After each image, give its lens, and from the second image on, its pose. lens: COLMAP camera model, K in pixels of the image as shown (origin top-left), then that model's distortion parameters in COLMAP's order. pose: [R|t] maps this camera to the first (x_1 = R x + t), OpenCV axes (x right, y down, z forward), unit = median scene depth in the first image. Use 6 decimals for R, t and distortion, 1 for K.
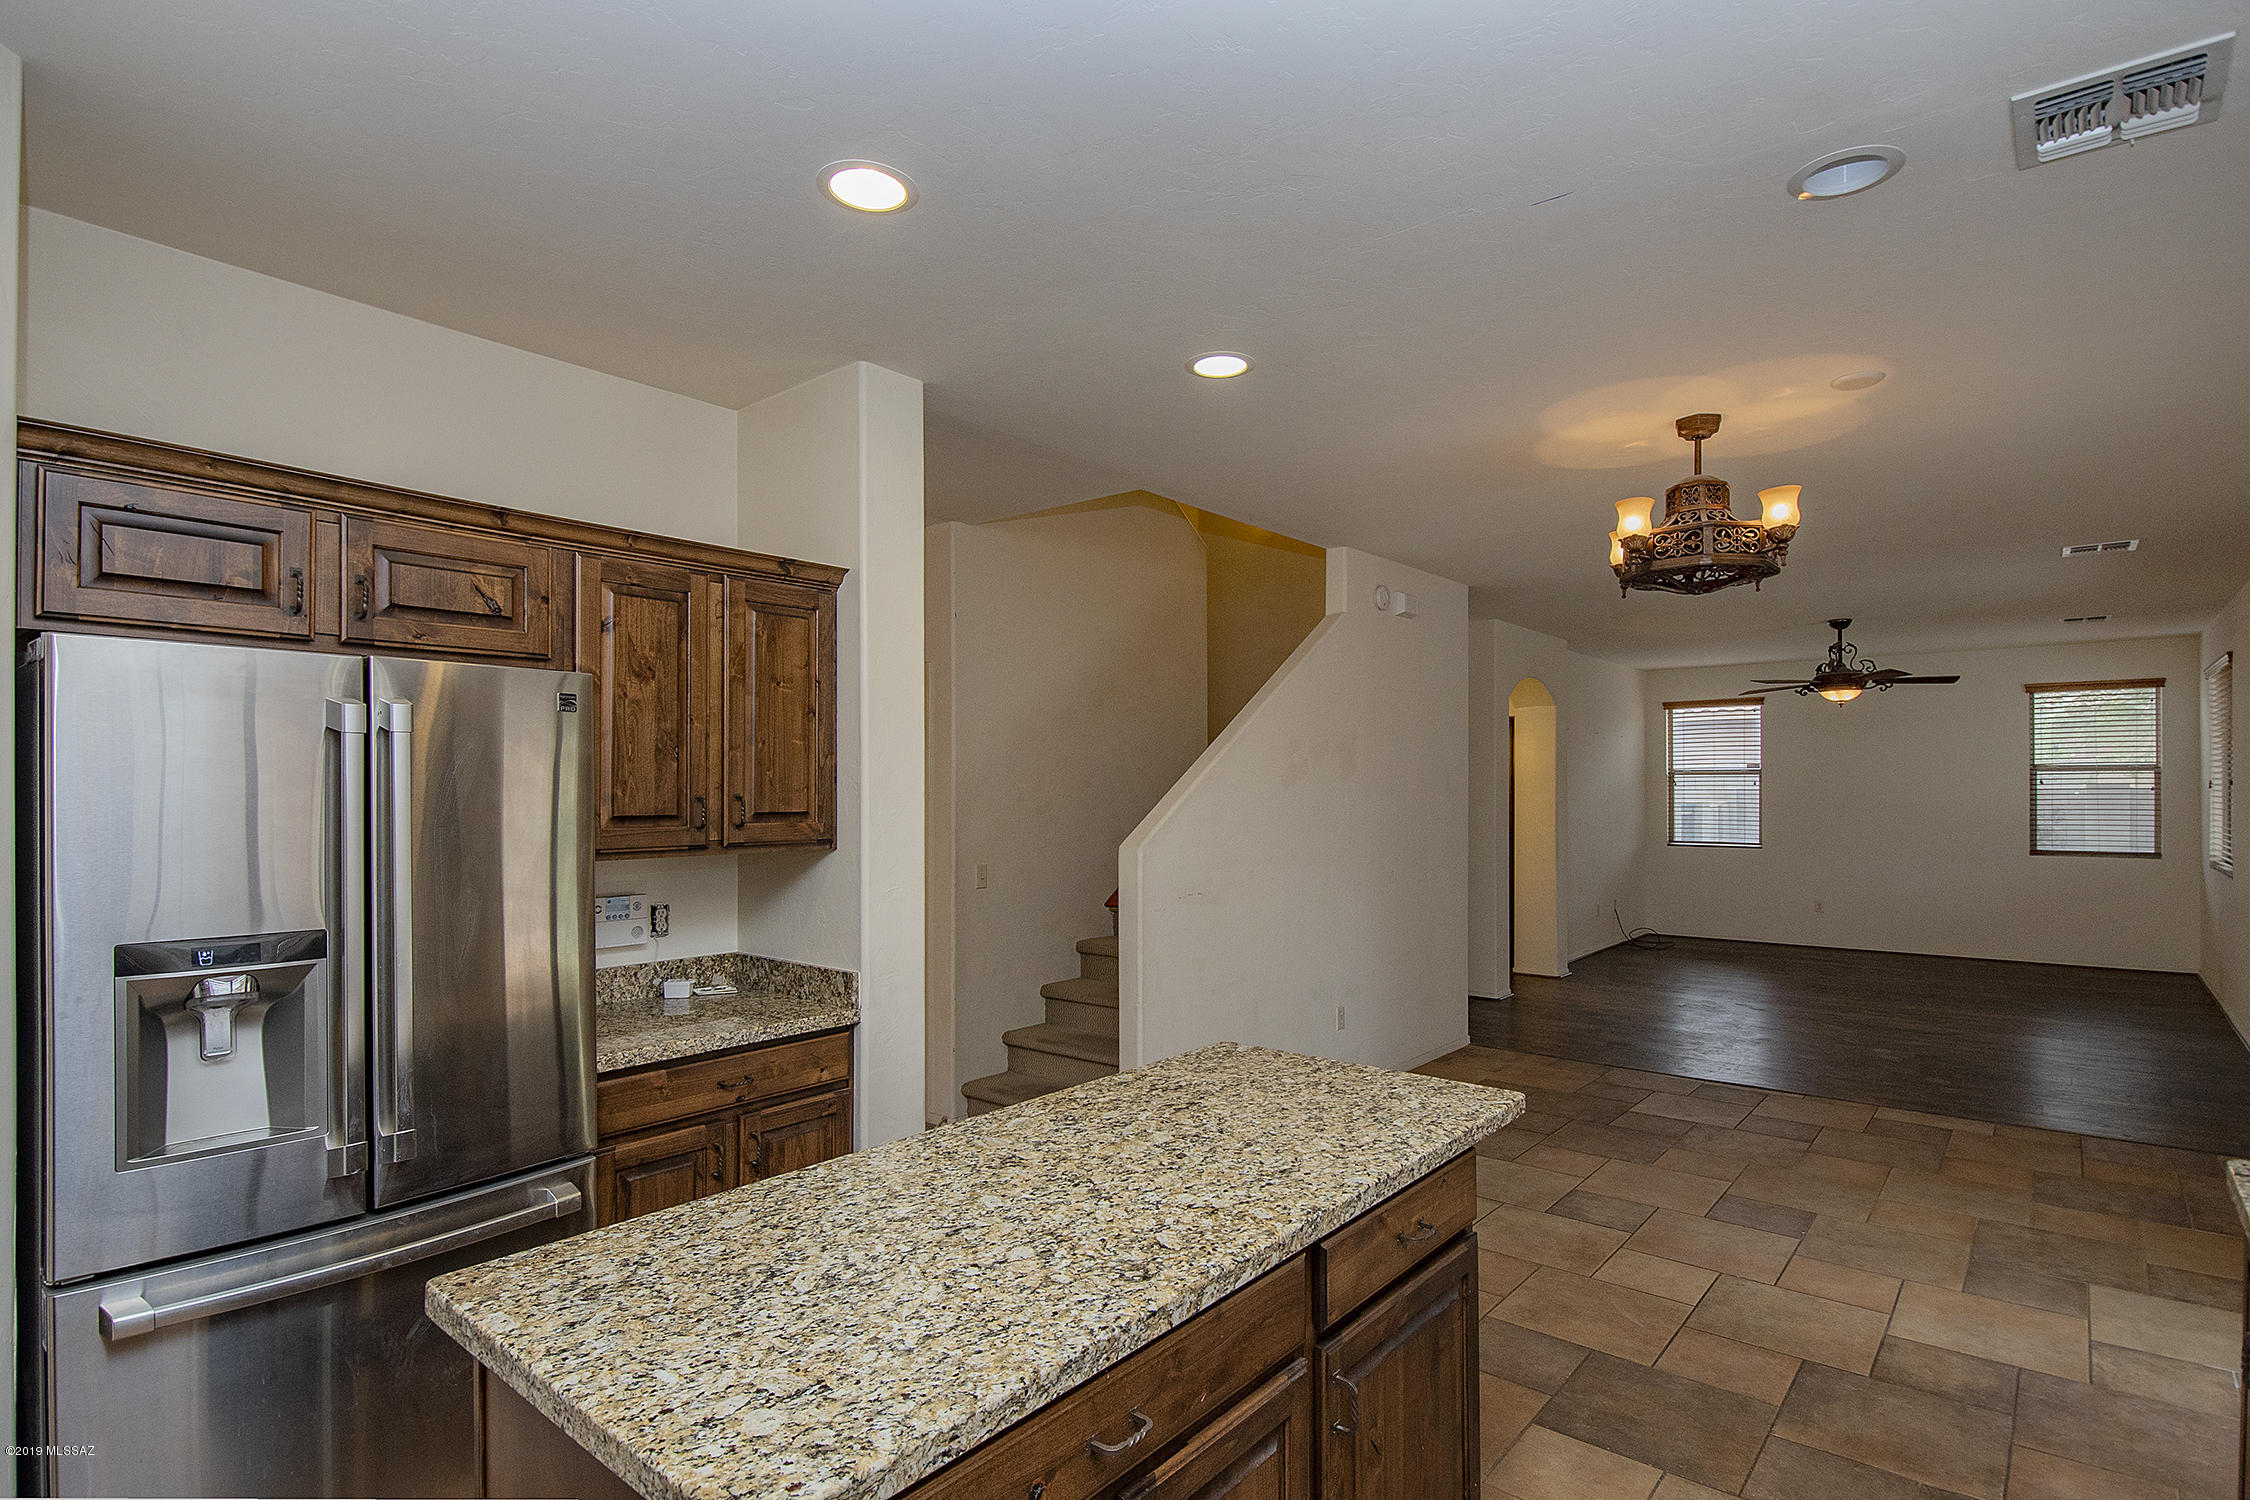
lens RADIAL K [[1113.7, 0, 1125.9], [0, 1113.7, 790.6], [0, 0, 1]] dist [0.004202, -0.009262]
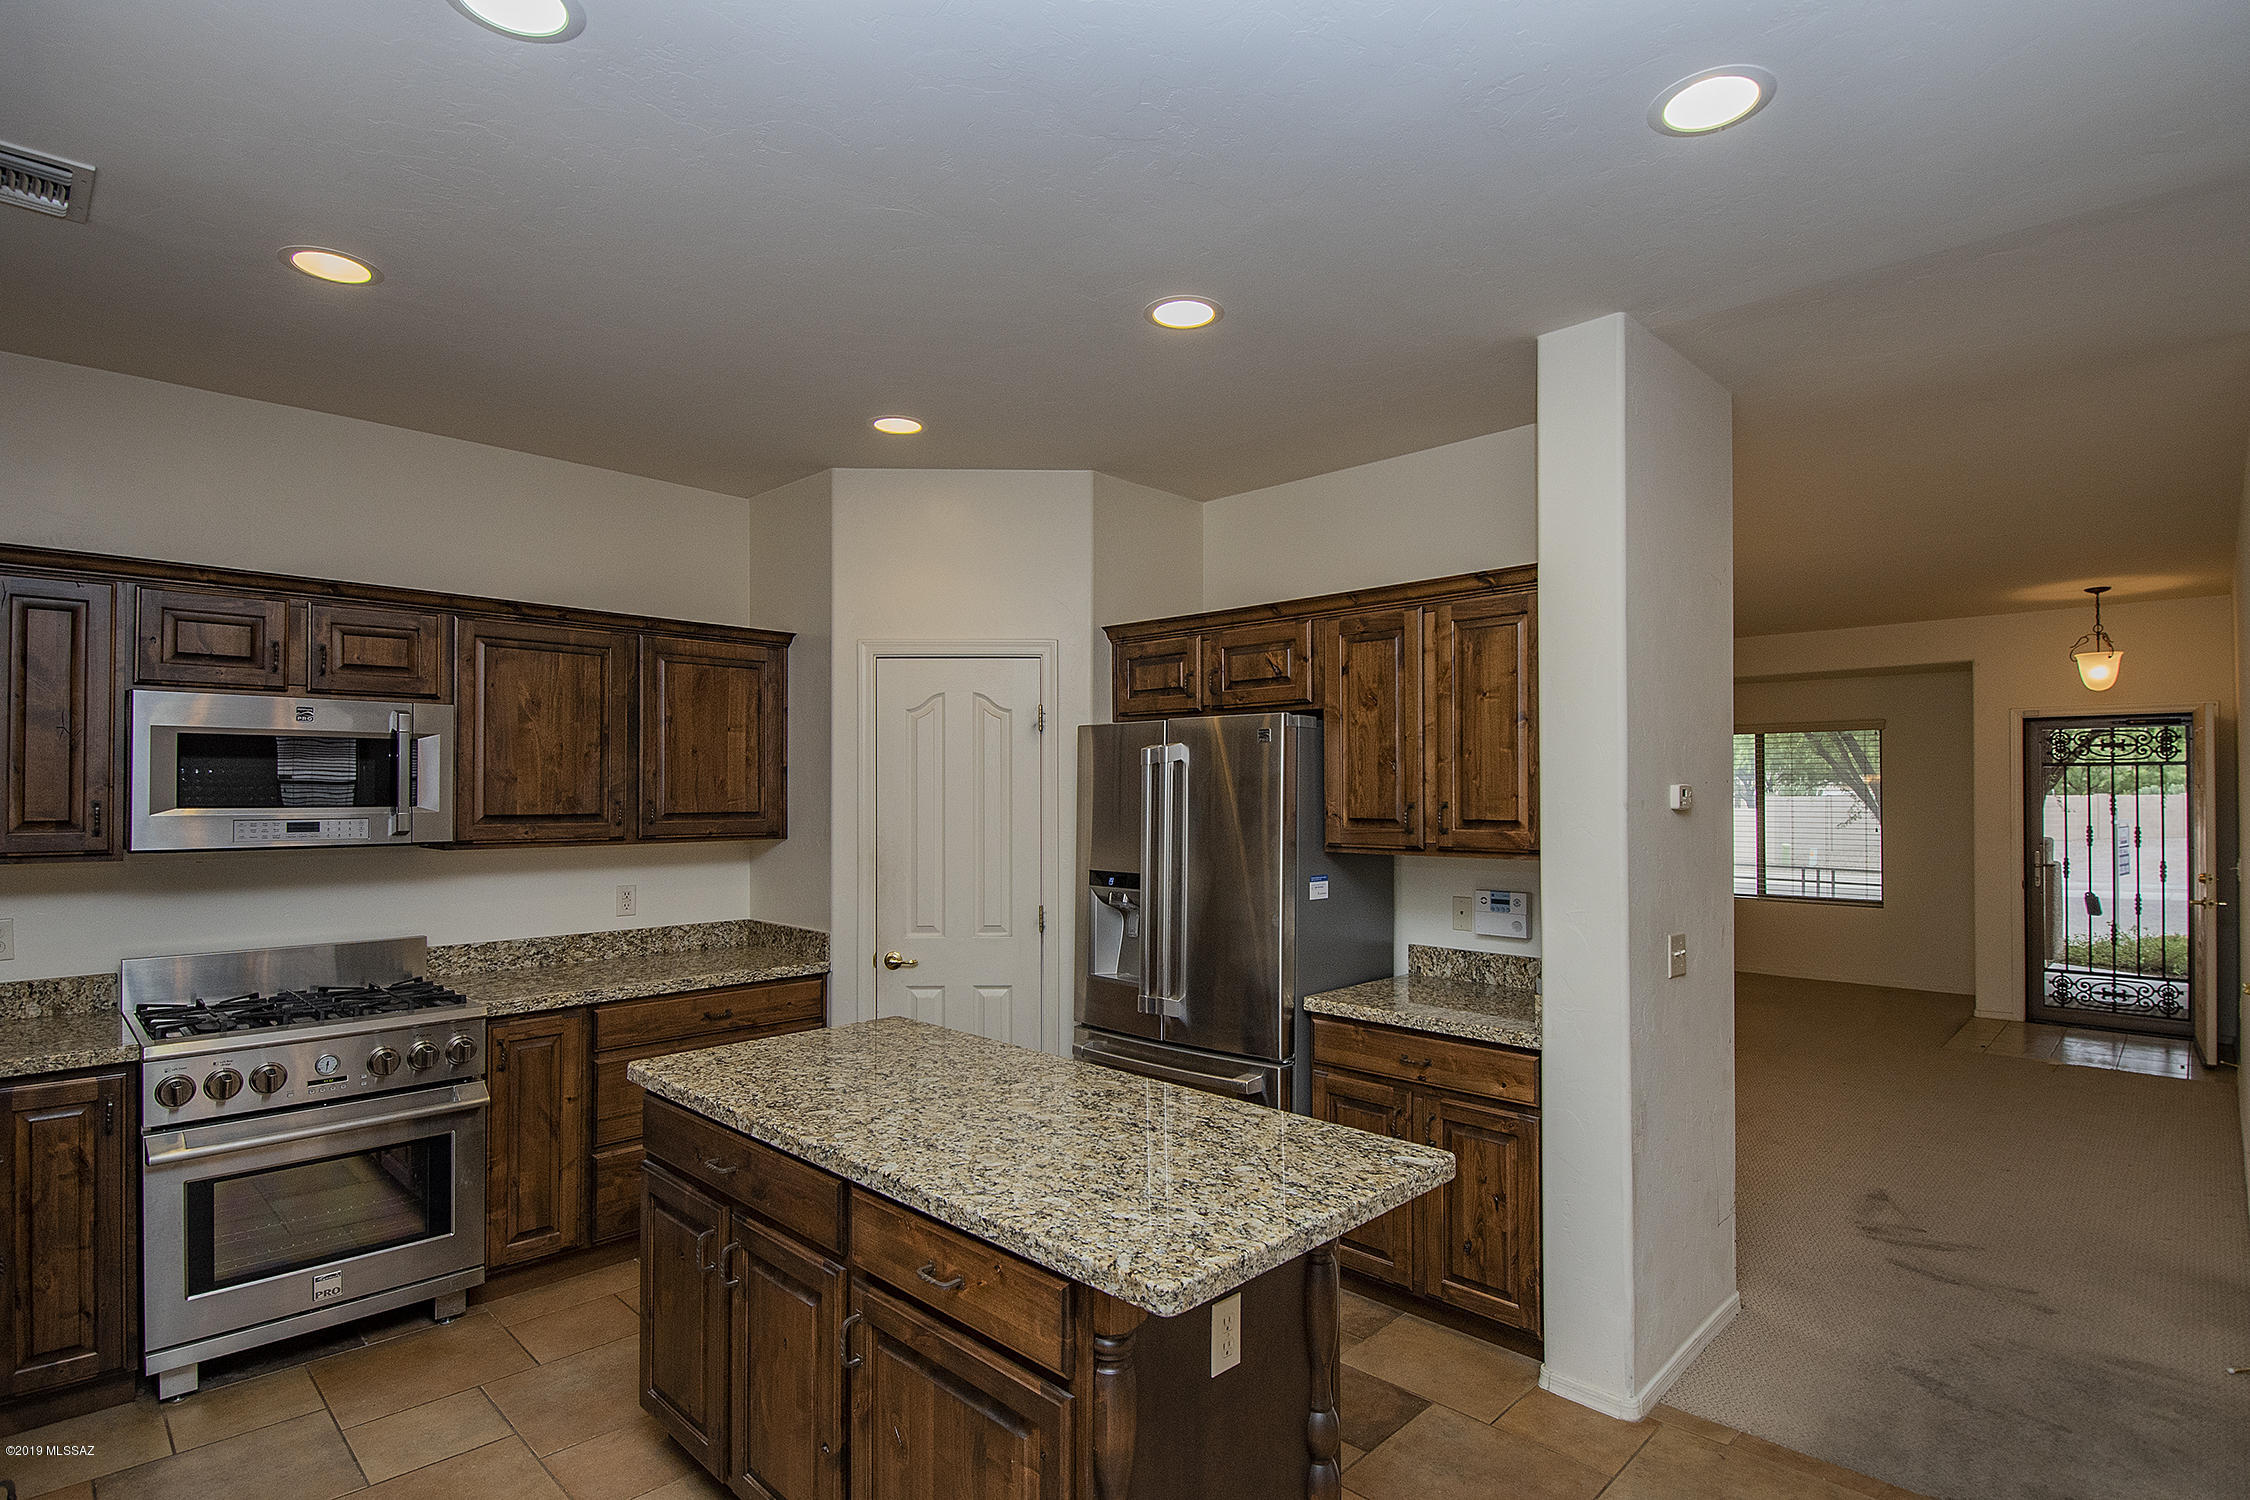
lens RADIAL K [[1113.7, 0, 1156.7], [0, 1113.7, 776.1], [0, 0, 1]] dist [0.004202, -0.009262]
pose [[-0.061507, -0.013732, -0.998012, 1.029346], [-0.001005, 0.999906, -0.013696, -0.009141], [0.998106, 0.000161, -0.061515, 1.073689]]
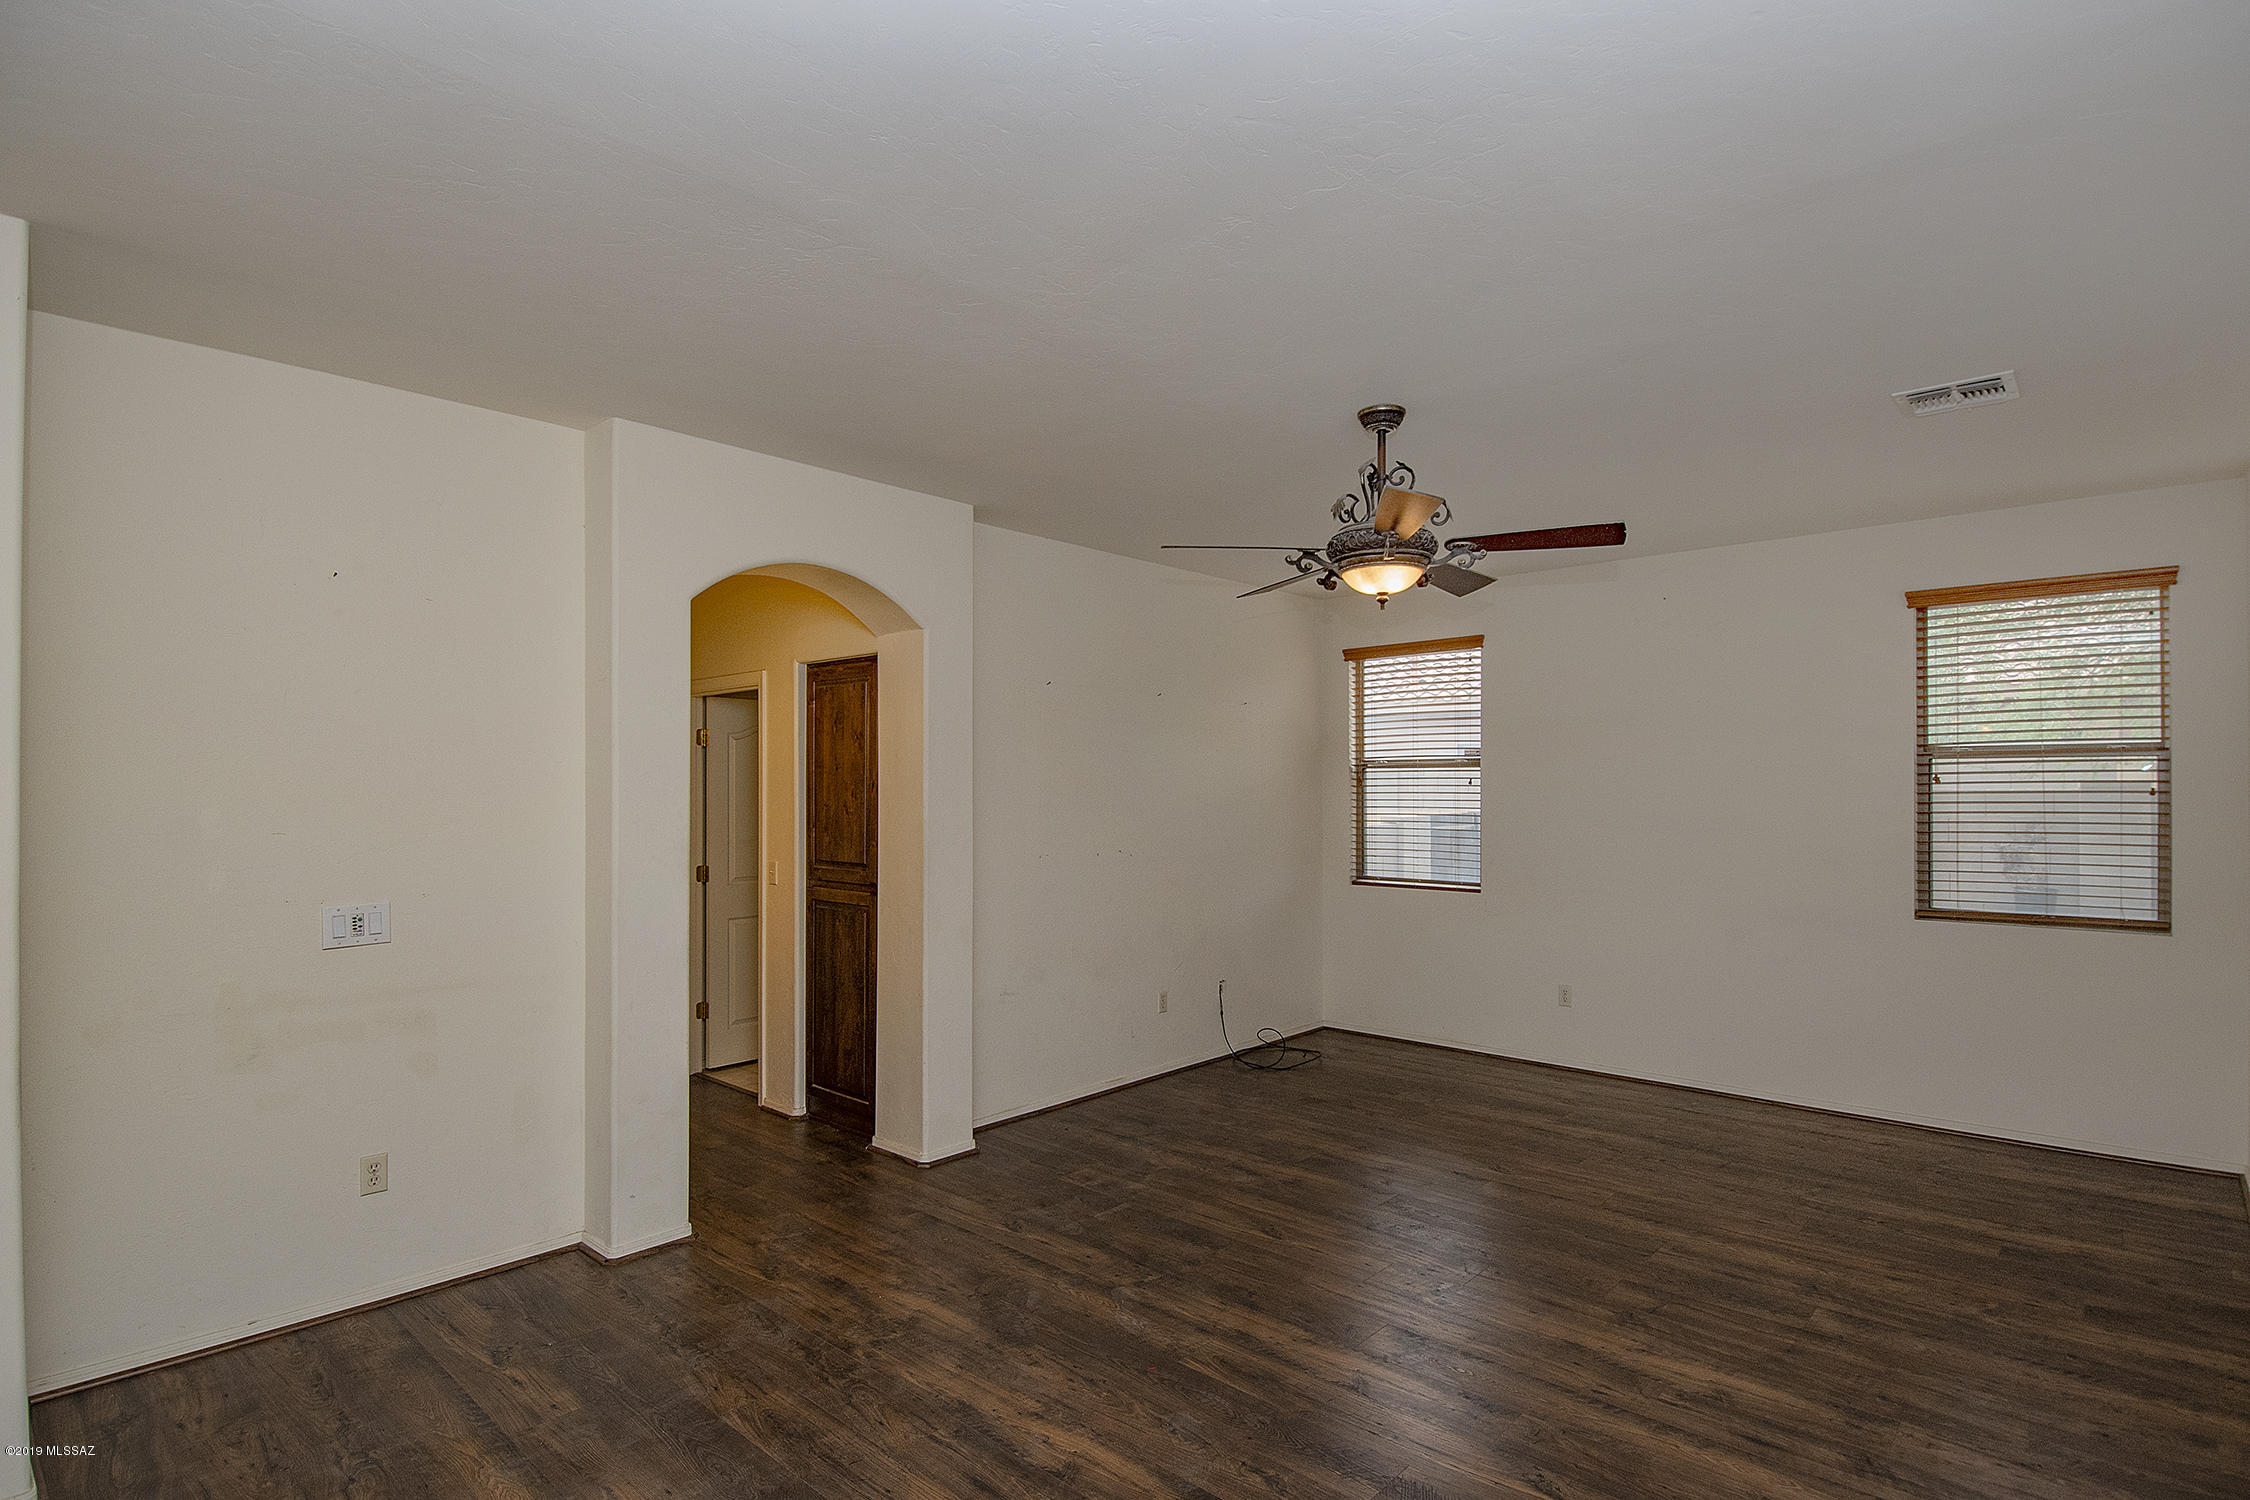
lens RADIAL K [[1113.7, 0, 1137.8], [0, 1113.7, 784.8], [0, 0, 1]] dist [0.004202, -0.009262]
pose [[0.999306, -0.001414, -0.037209, 0.572638], [0.001246, 0.999989, -0.004536, -0.003478], [0.037215, 0.004487, 0.999297, 0.569577]]
